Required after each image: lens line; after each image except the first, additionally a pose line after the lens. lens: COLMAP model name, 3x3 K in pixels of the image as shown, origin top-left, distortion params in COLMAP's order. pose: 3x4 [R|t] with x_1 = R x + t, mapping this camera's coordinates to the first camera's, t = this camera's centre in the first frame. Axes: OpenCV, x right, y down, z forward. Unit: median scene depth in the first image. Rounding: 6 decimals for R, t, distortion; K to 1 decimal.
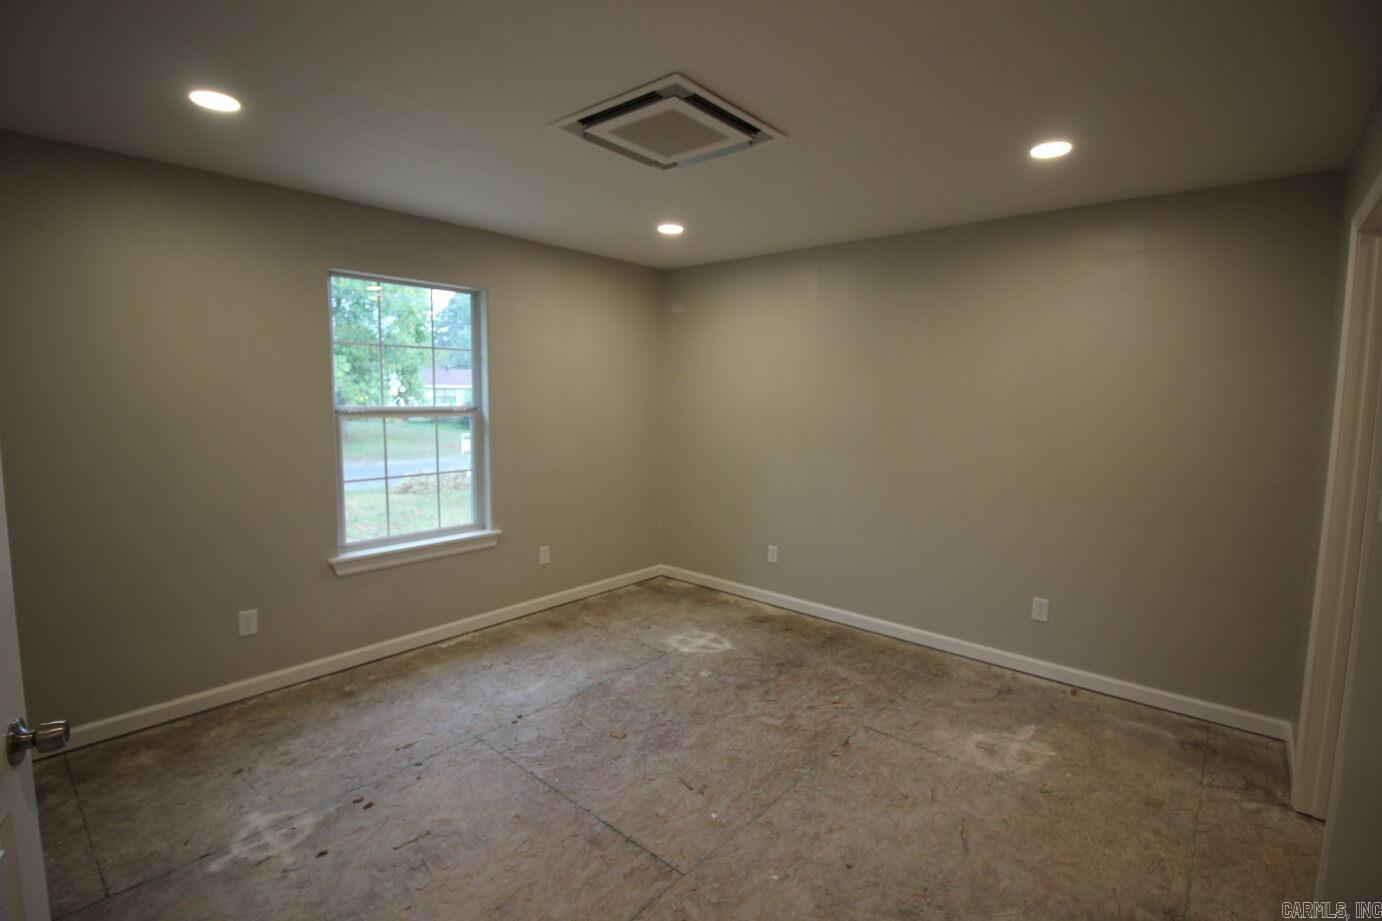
lens RADIAL K [[641.5, 0, 692.0], [0, 641.5, 455.1], [0, 0, 1]] dist [-0.000693, -0.012561]
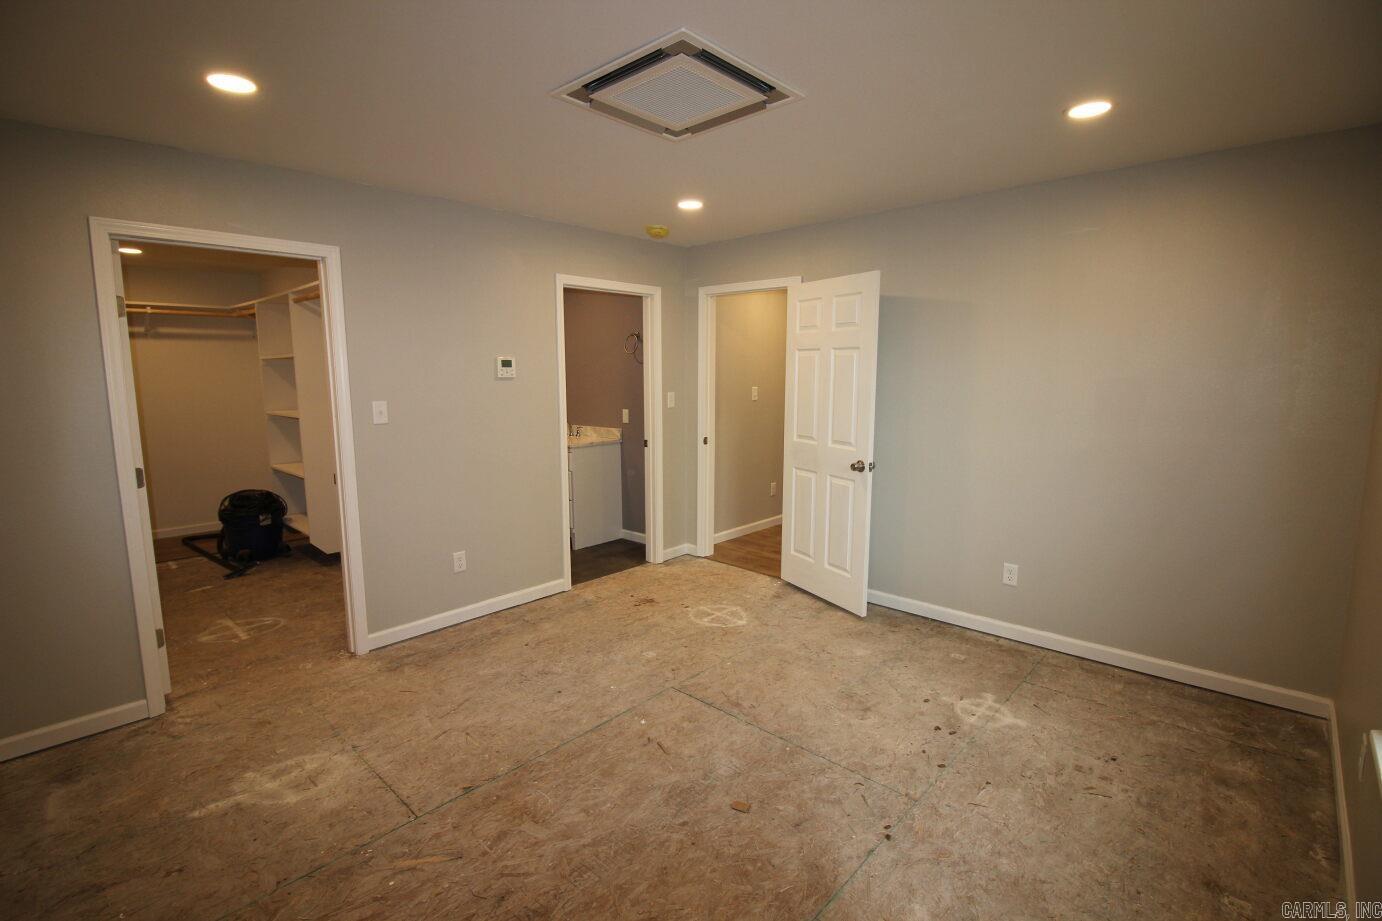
lens RADIAL K [[641.5, 0, 692.0], [0, 641.5, 455.1], [0, 0, 1]] dist [-0.000693, -0.012561]
pose [[-0.999179, -0.013186, 0.038311, -0.084097], [-0.004140, 0.973838, 0.227207, -0.174430], [-0.040304, 0.226862, -0.973093, 1.770574]]
